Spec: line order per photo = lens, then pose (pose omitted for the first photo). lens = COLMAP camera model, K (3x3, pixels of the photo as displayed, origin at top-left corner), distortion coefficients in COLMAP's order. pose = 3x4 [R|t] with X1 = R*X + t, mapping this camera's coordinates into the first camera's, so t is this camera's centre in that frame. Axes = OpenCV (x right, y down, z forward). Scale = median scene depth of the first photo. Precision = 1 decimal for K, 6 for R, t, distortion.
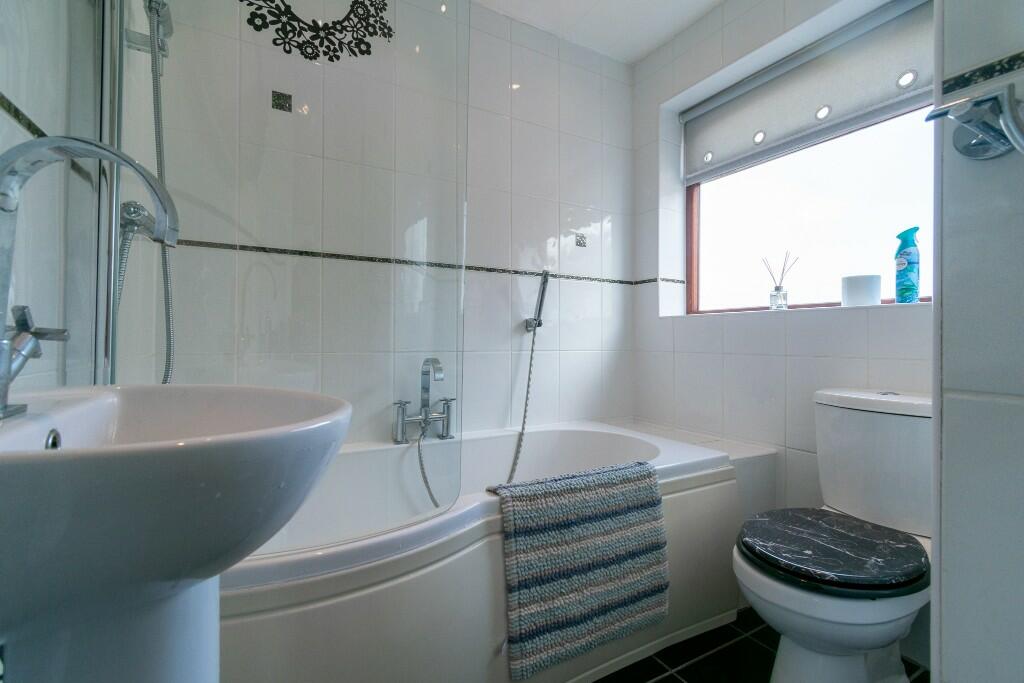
lens RADIAL K [[453.1, 0, 513.2], [0, 453.1, 334.9], [0, 0, 1]] dist [0.004831, -0.000670]
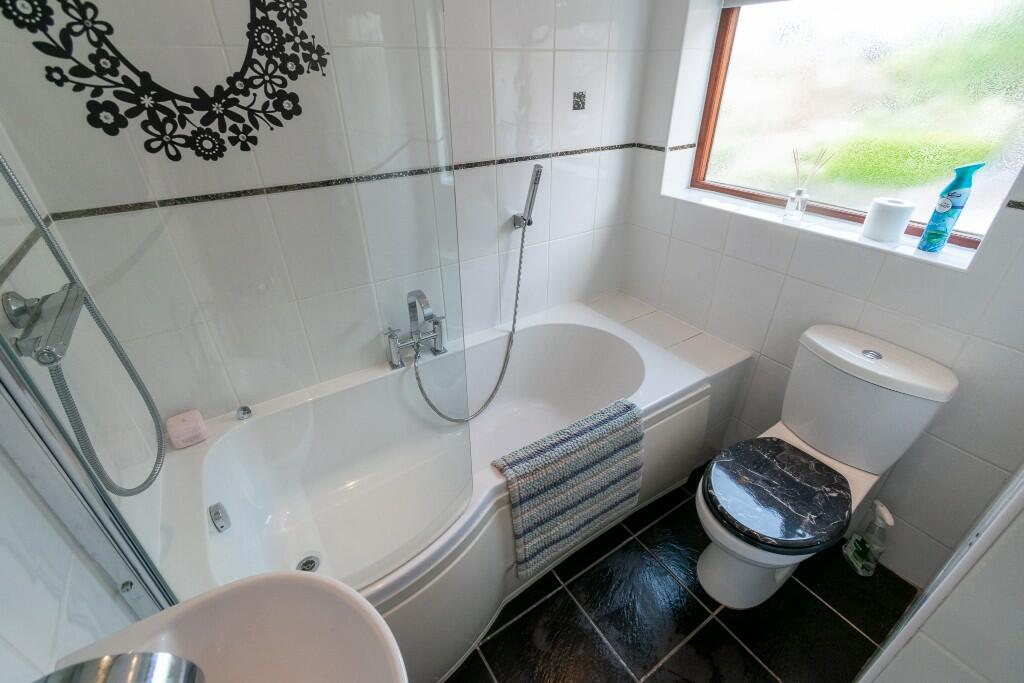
lens RADIAL K [[453.1, 0, 513.2], [0, 453.1, 334.9], [0, 0, 1]] dist [0.004831, -0.000670]
pose [[0.997658, -0.047037, 0.049650, -0.052146], [0.014676, 0.856272, 0.516317, -0.541520], [-0.066800, -0.514379, 0.854957, 0.223367]]
